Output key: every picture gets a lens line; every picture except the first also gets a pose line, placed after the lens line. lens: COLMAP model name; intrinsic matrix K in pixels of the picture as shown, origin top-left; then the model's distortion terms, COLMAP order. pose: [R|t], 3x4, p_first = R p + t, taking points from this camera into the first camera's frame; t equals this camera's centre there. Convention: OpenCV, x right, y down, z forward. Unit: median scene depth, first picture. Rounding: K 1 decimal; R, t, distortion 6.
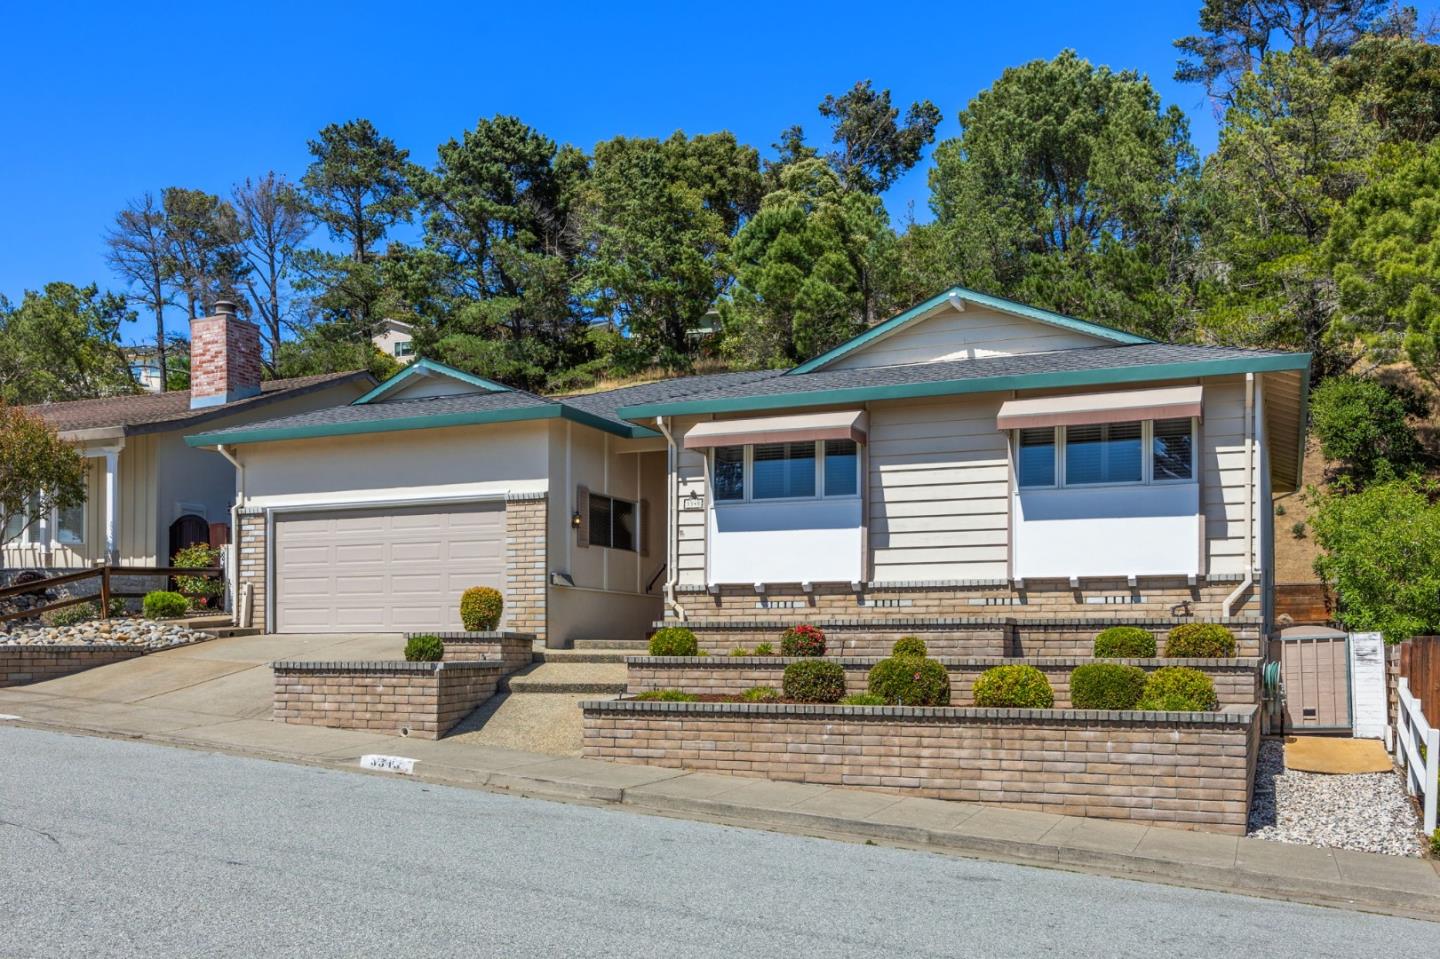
lens RADIAL K [[2164.0, 0, 720.0], [0, 2164.0, 479.5], [0, 0, 1]] dist [-0.015857, -0.017343]
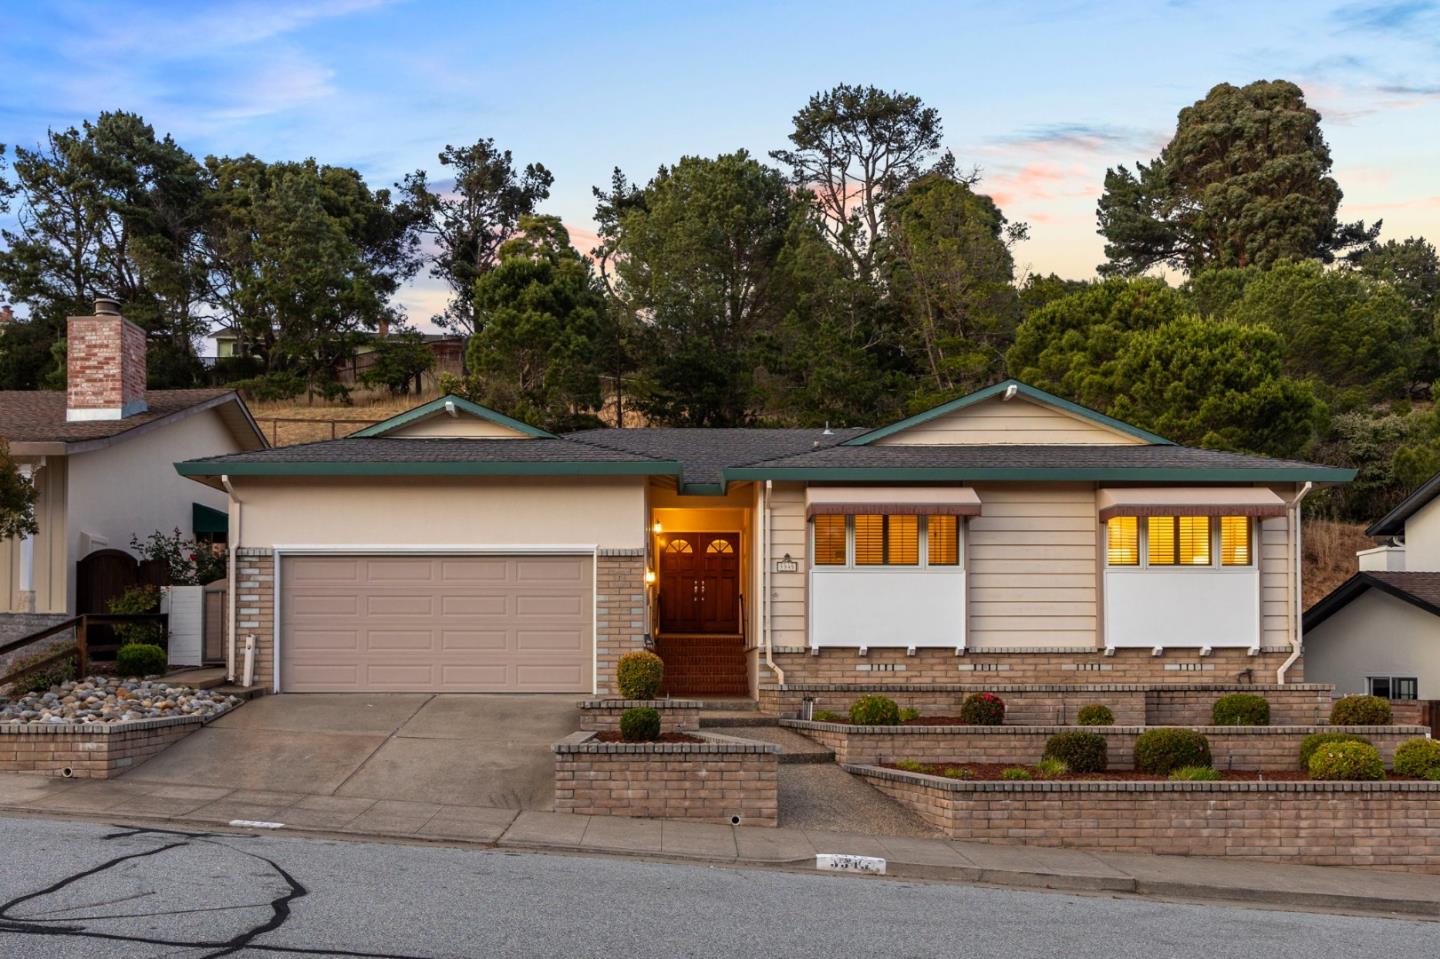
lens RADIAL K [[1791.1, 0, 796.9], [0, 1791.1, 481.3], [0, 0, 1]] dist [-0.018468, 0.015746]
pose [[0.810911, 0.052794, 0.582784, -0.541263], [-0.054060, 0.998422, -0.015224, -0.017768], [-0.582667, -0.019160, 0.812485, 0.332706]]
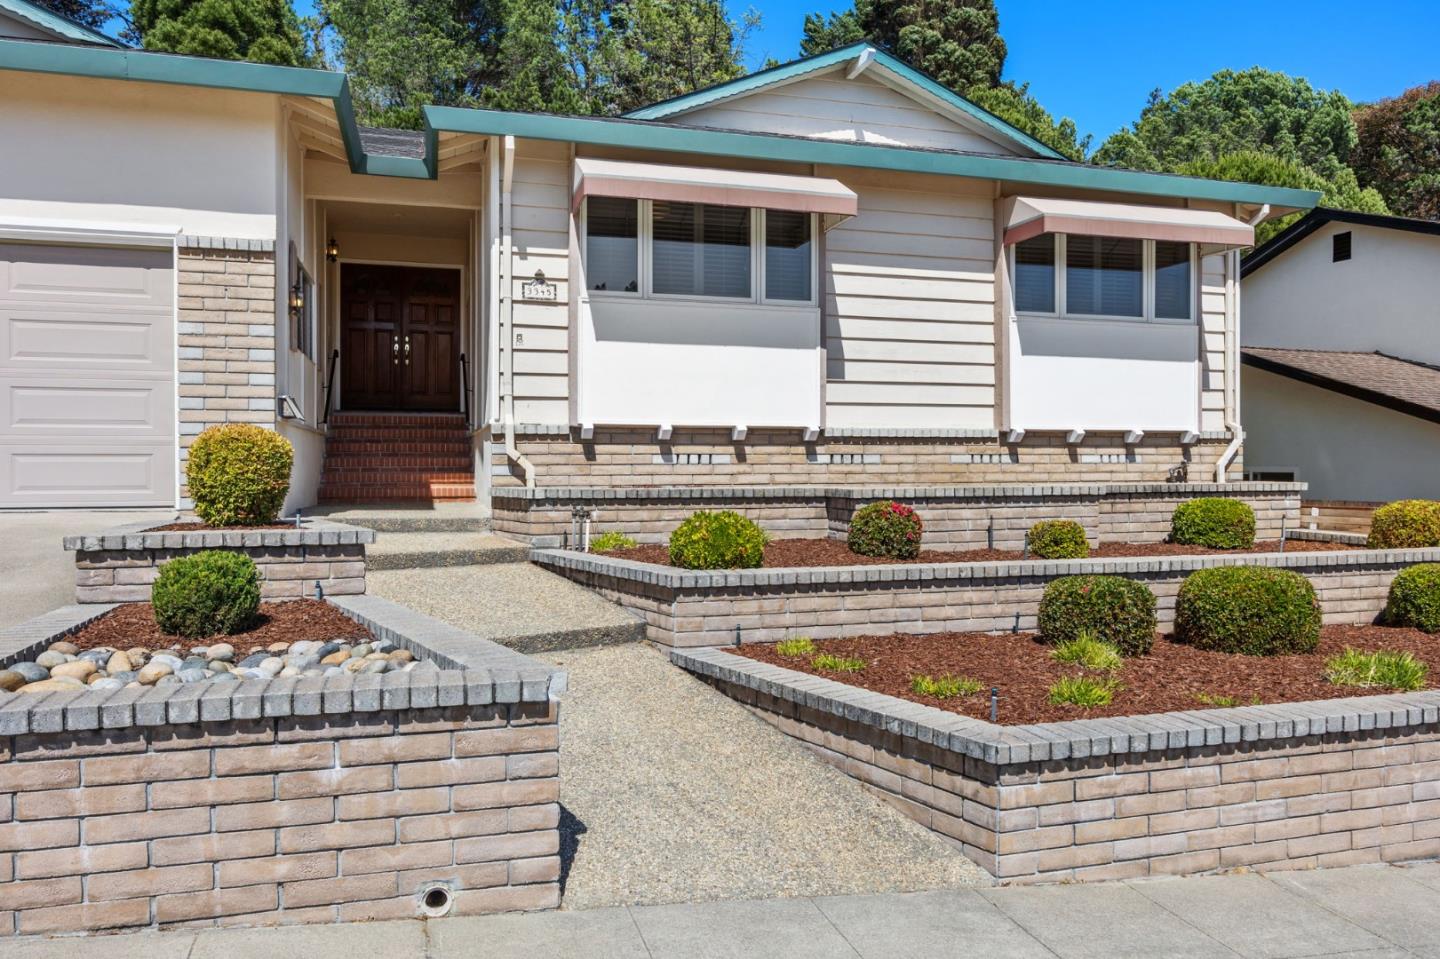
lens RADIAL K [[1096.6, 0, 720.9], [0, 1096.6, 440.6], [0, 0, 1]] dist [-0.003758, -0.002300]
pose [[0.682227, 0.006024, 0.731116, -0.218578], [-0.068748, 0.996064, 0.055944, 0.034663], [-0.727901, -0.088429, 0.679956, 0.803576]]
